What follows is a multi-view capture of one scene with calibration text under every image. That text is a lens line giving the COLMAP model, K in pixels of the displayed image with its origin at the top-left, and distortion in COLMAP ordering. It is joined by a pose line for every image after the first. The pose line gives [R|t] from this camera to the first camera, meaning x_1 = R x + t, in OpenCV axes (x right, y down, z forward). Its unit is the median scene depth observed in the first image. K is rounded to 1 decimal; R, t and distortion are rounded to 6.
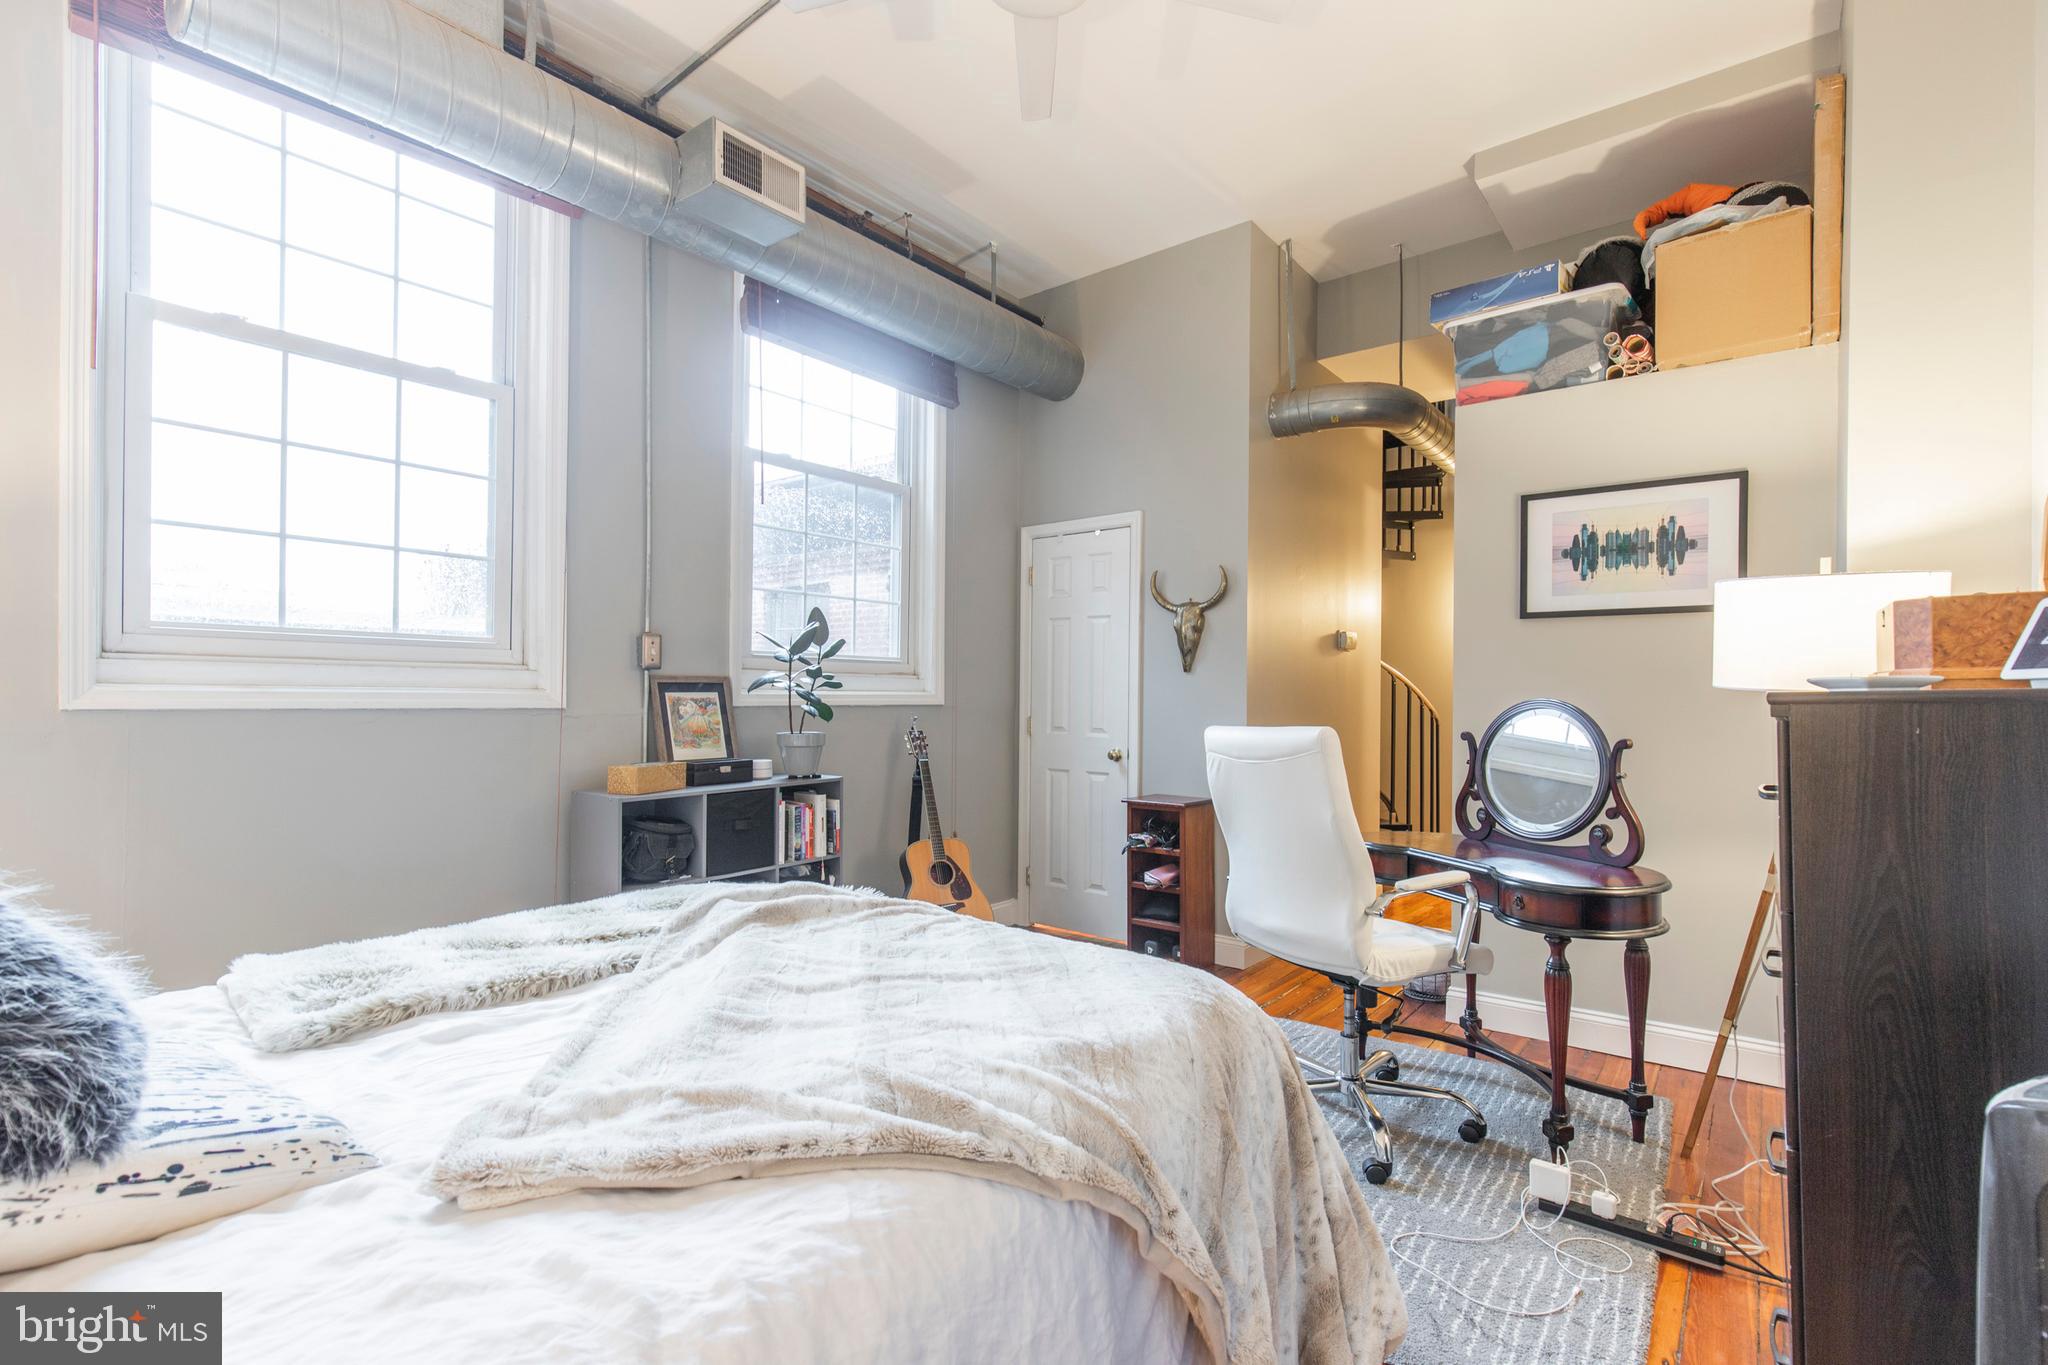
lens RADIAL K [[926.6, 0, 1024.0], [0, 926.6, 682.5], [0, 0, 1]] dist [0.003409, -0.000174]
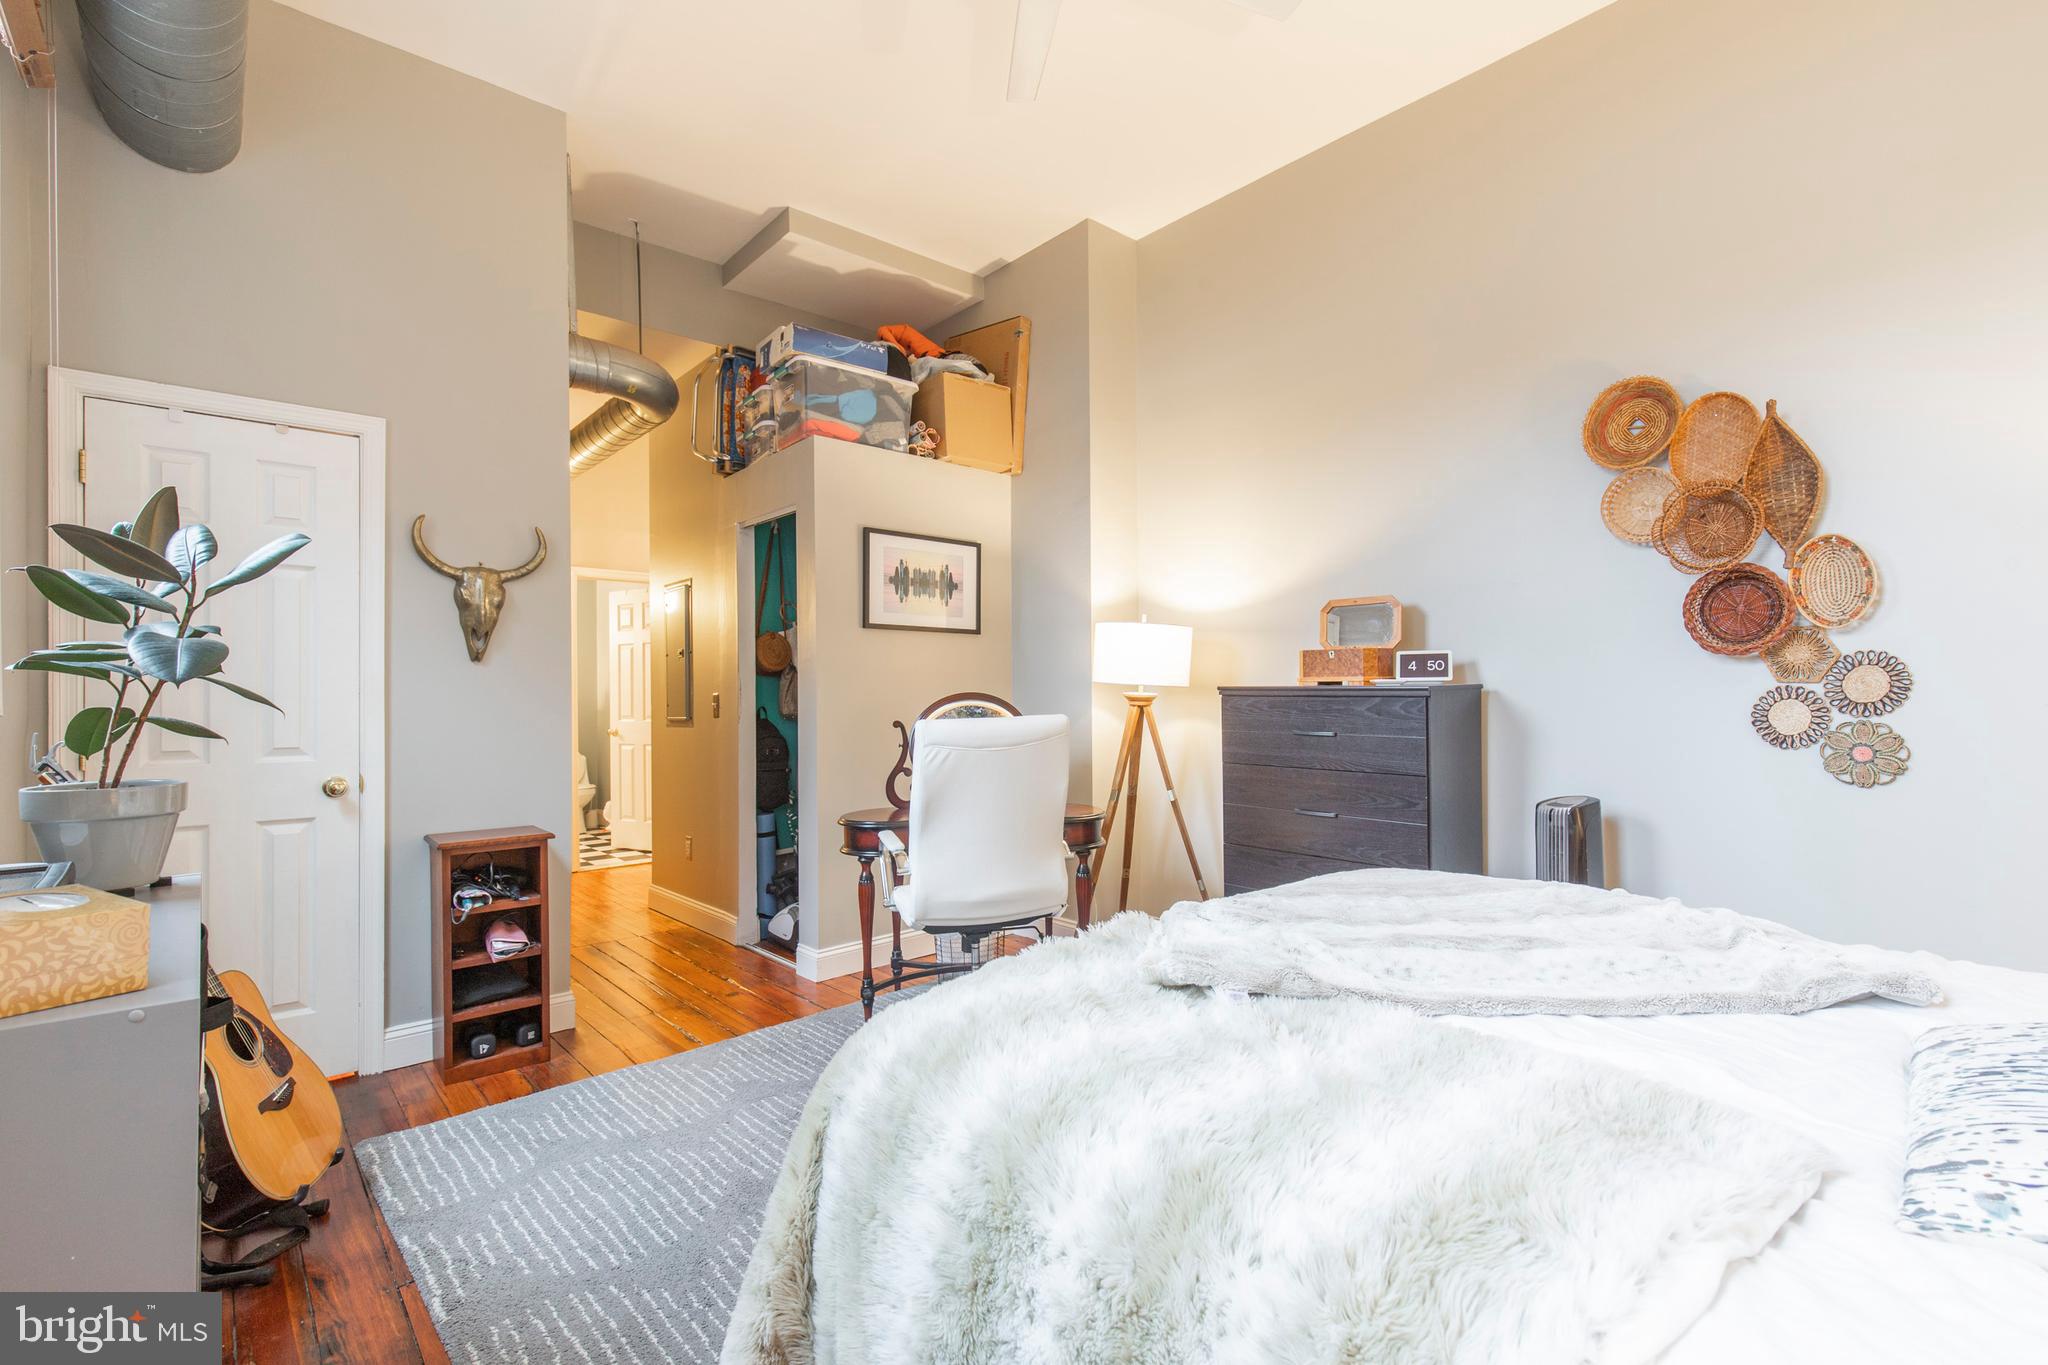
lens RADIAL K [[926.6, 0, 1024.0], [0, 926.6, 682.5], [0, 0, 1]] dist [0.003409, -0.000174]
pose [[0.163402, 0.001101, 0.986559, -0.639077], [-0.009824, 0.999952, 0.000511, 0.000660], [-0.986511, -0.009776, 0.163404, 0.596945]]
